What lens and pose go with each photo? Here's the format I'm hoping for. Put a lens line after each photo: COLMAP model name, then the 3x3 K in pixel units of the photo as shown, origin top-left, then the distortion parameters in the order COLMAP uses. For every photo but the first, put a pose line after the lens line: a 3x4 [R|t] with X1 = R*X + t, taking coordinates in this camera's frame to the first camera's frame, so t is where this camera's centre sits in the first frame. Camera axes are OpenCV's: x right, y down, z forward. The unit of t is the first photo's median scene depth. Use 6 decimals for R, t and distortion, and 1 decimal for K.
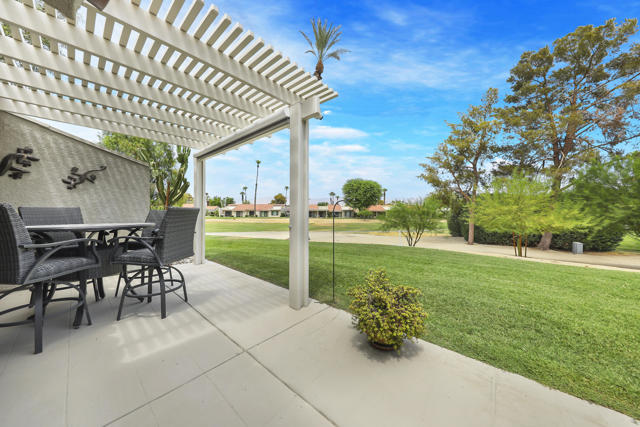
lens RADIAL K [[218.1, 0, 320.7], [0, 218.1, 212.2], [0, 0, 1]] dist [-0.000641, -0.000108]
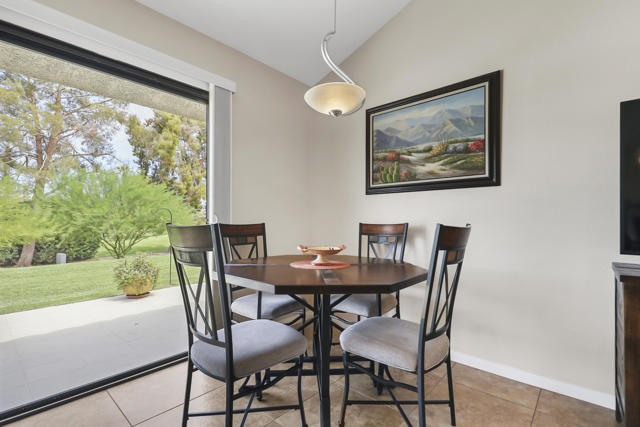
lens RADIAL K [[297.4, 0, 331.0], [0, 297.4, 219.5], [0, 0, 1]] dist [0.001407, 0.000534]
pose [[0.008247, 0.010244, 0.999914, -0.075541], [-0.001088, 0.999947, -0.010236, 0.005632], [-0.999965, -0.001004, 0.008258, -0.154072]]
